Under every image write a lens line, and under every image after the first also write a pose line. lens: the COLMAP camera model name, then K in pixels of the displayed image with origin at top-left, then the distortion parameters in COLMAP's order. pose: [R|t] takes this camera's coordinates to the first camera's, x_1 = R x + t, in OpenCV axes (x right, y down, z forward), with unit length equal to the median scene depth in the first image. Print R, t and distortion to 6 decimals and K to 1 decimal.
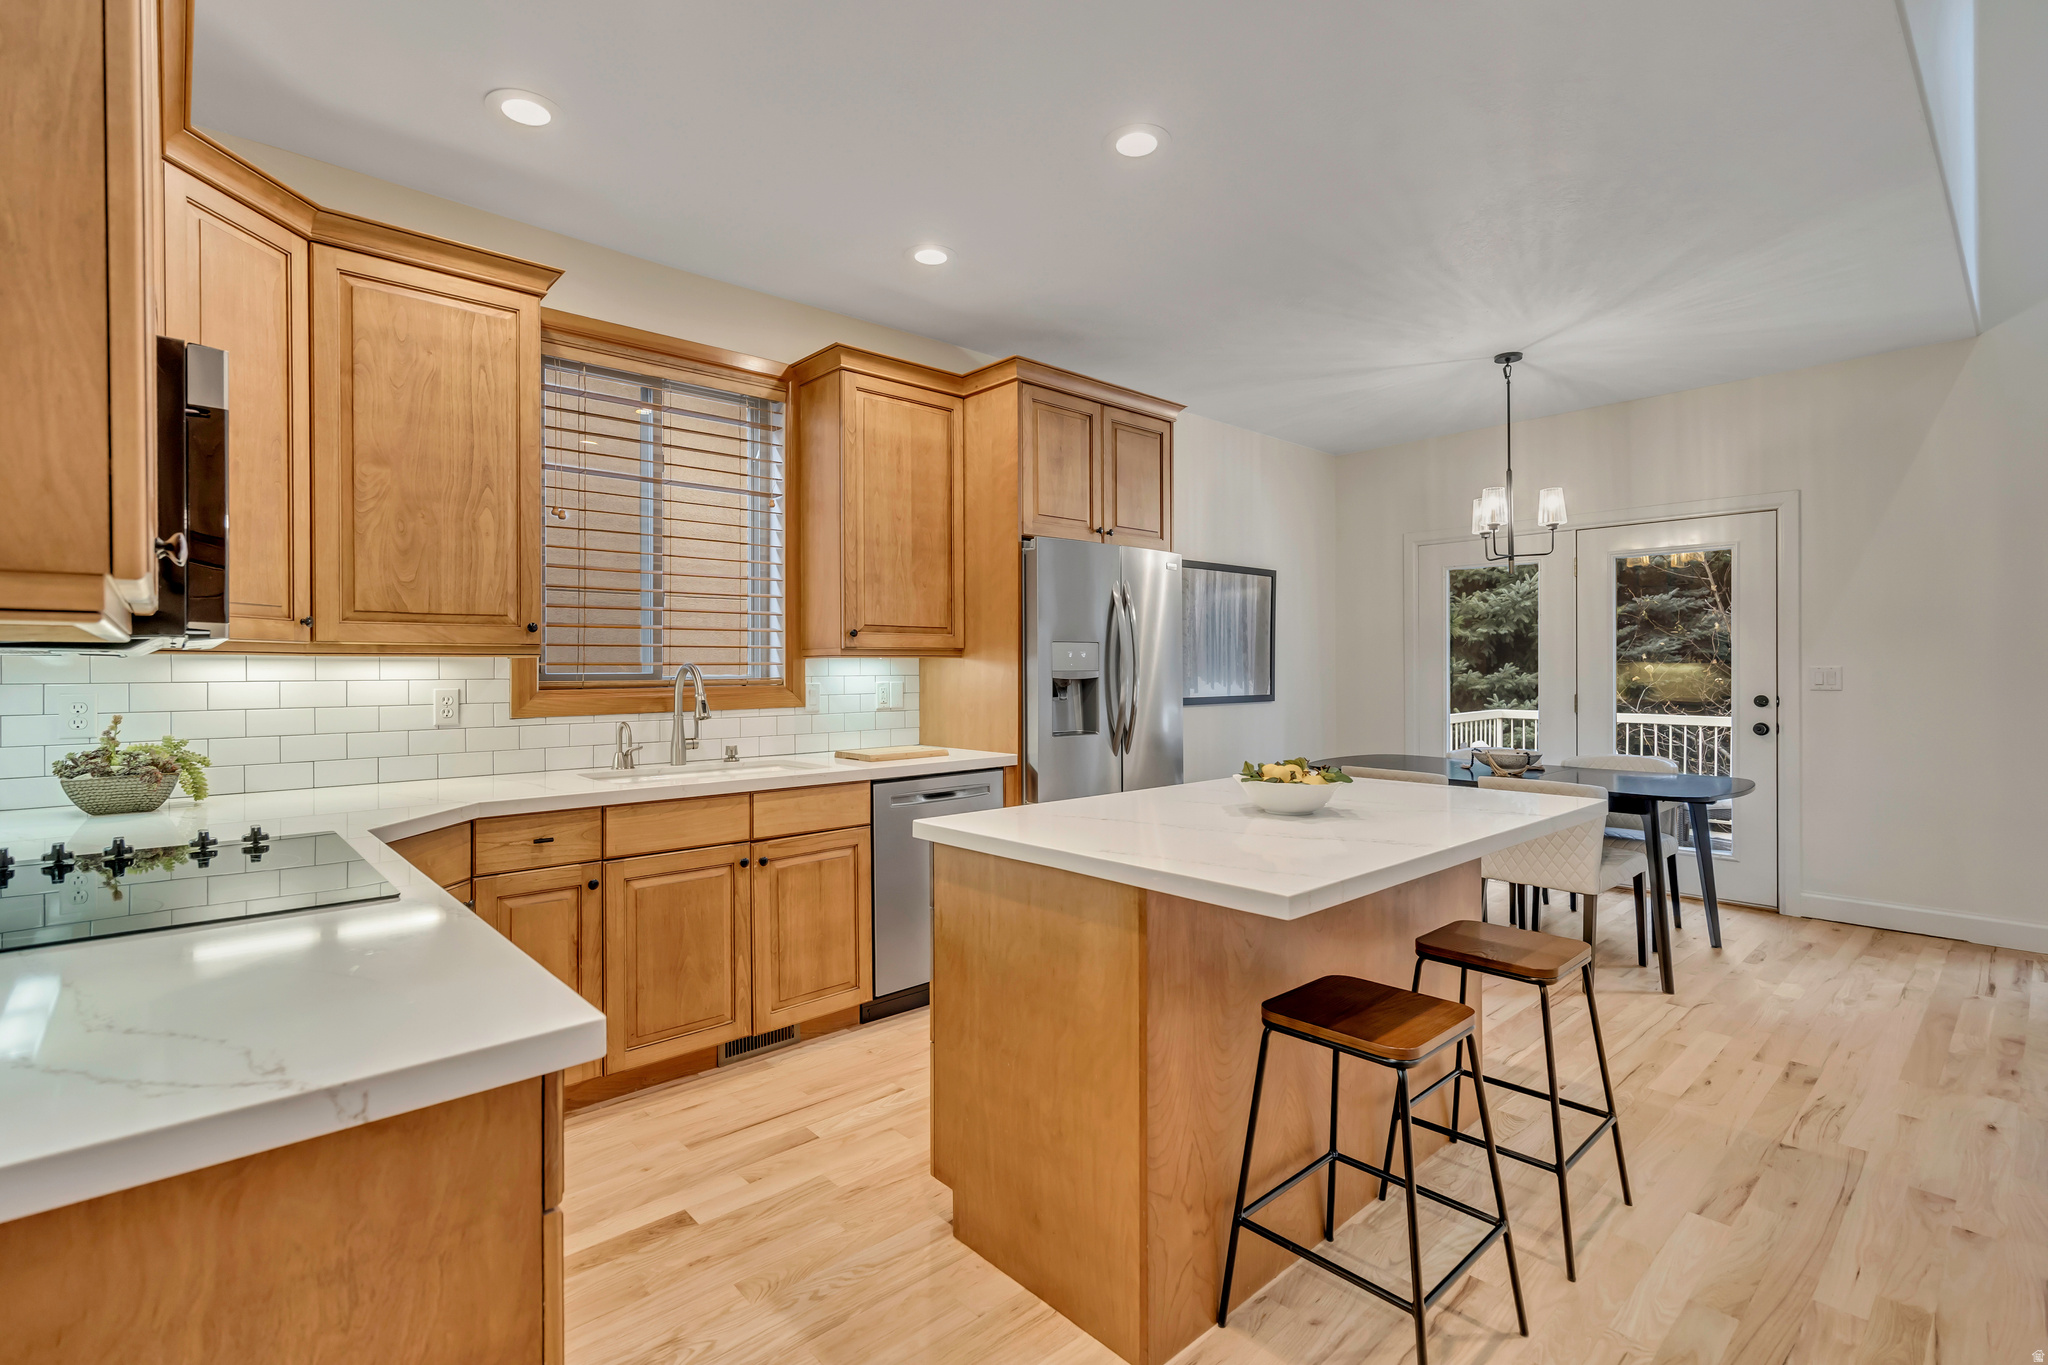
lens RADIAL K [[927.3, 0, 1012.1], [0, 927.3, 669.3], [0, 0, 1]] dist [0.000061, -0.000911]
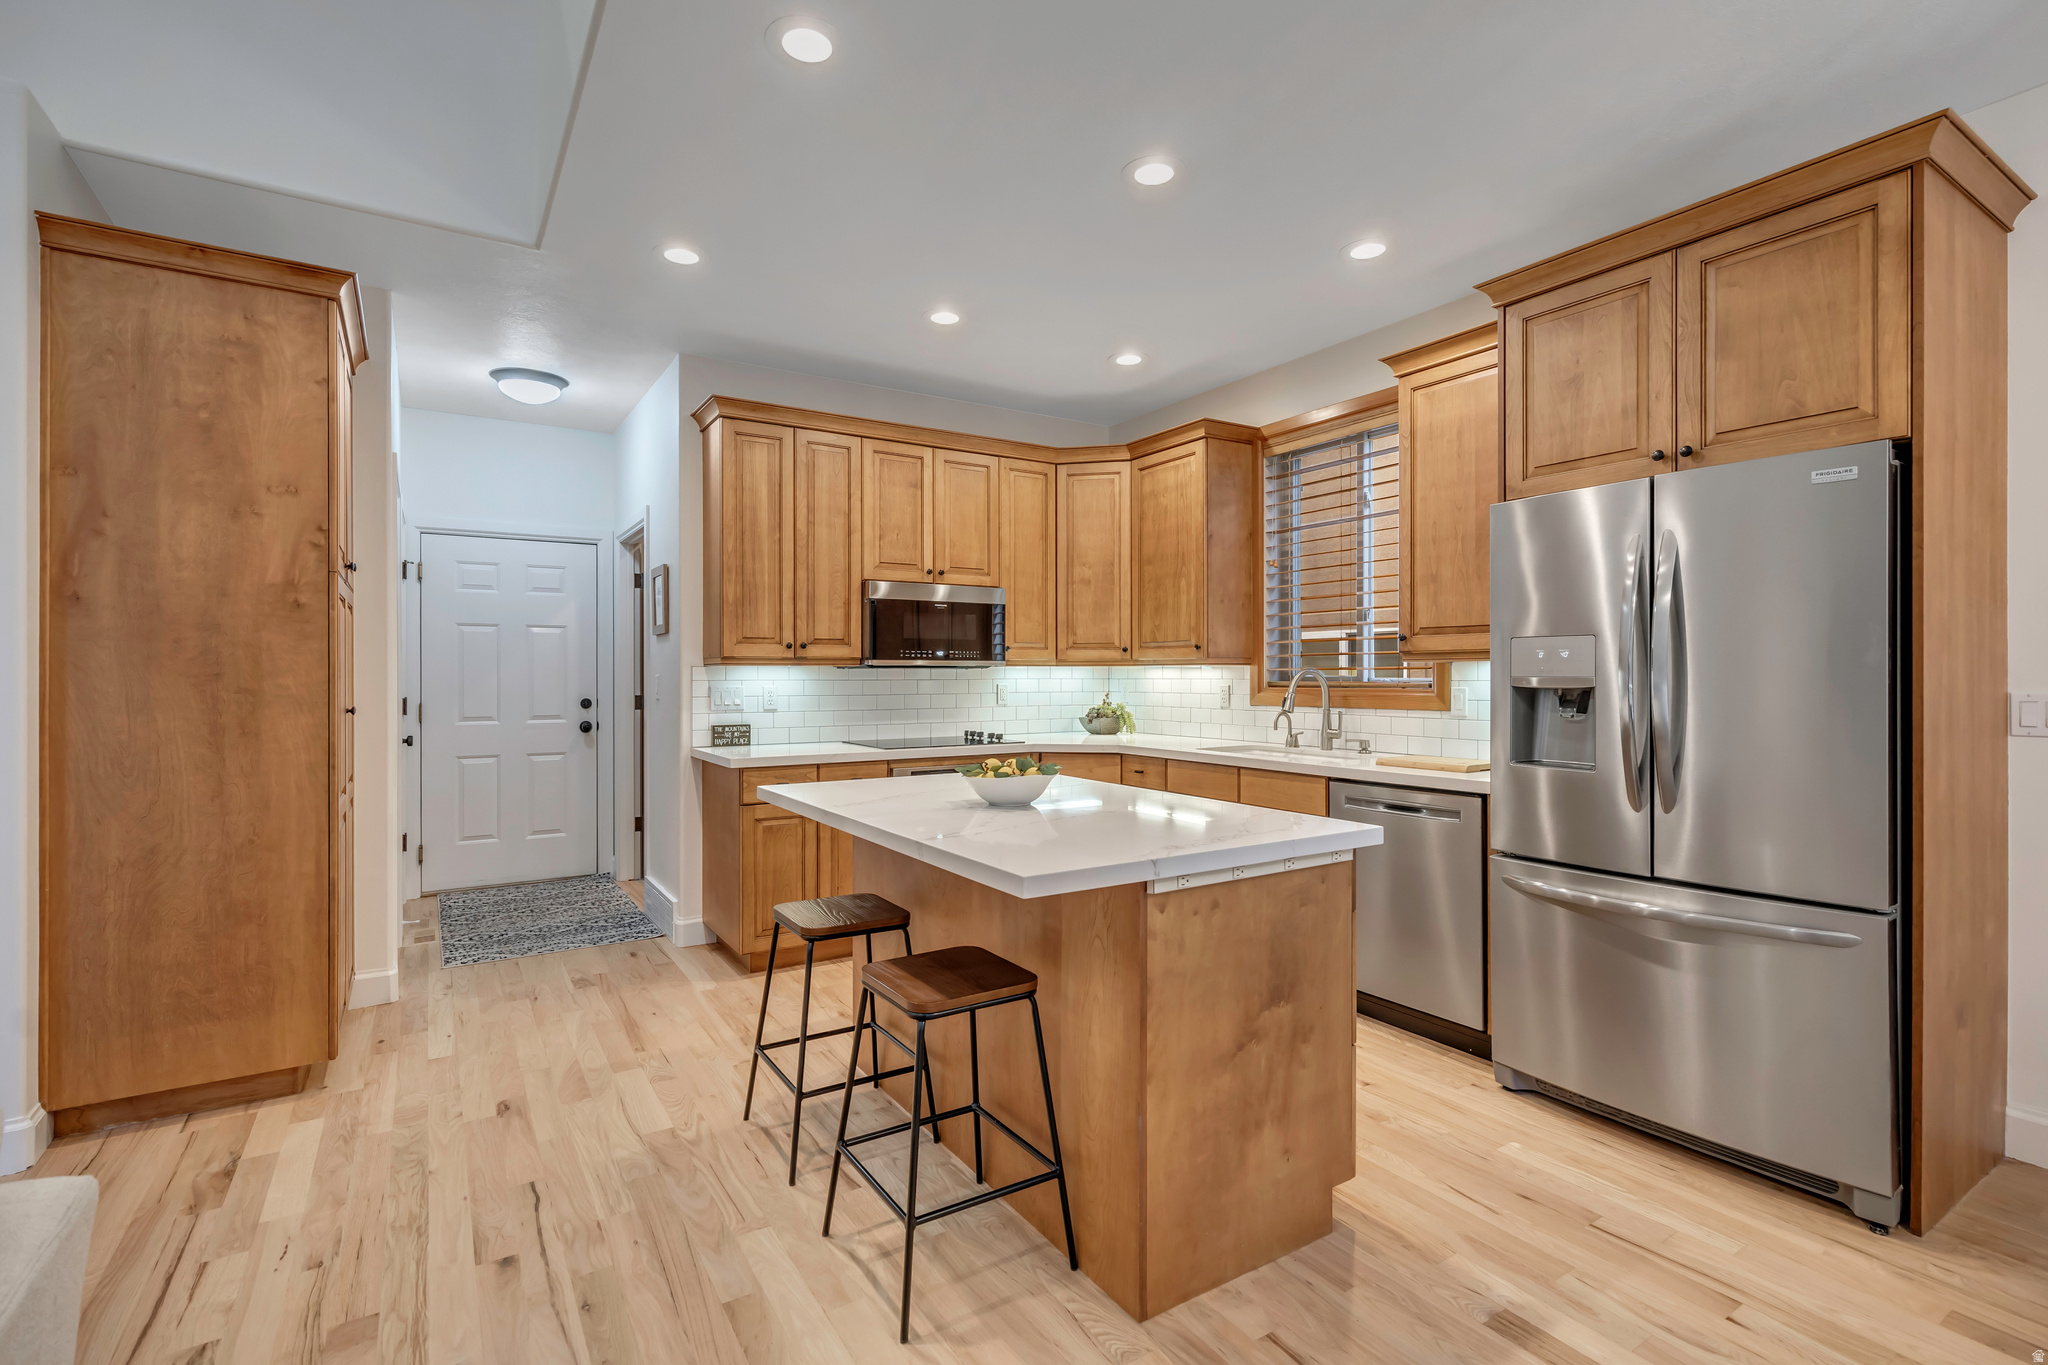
lens RADIAL K [[927.3, 0, 1017.9], [0, 927.3, 672.9], [0, 0, 1]] dist [0.000061, -0.000911]
pose [[-0.168778, 0.003437, -0.985648, 0.842051], [0.000386, 0.999994, 0.003421, -0.004197], [0.985654, 0.000197, -0.168779, 0.719883]]
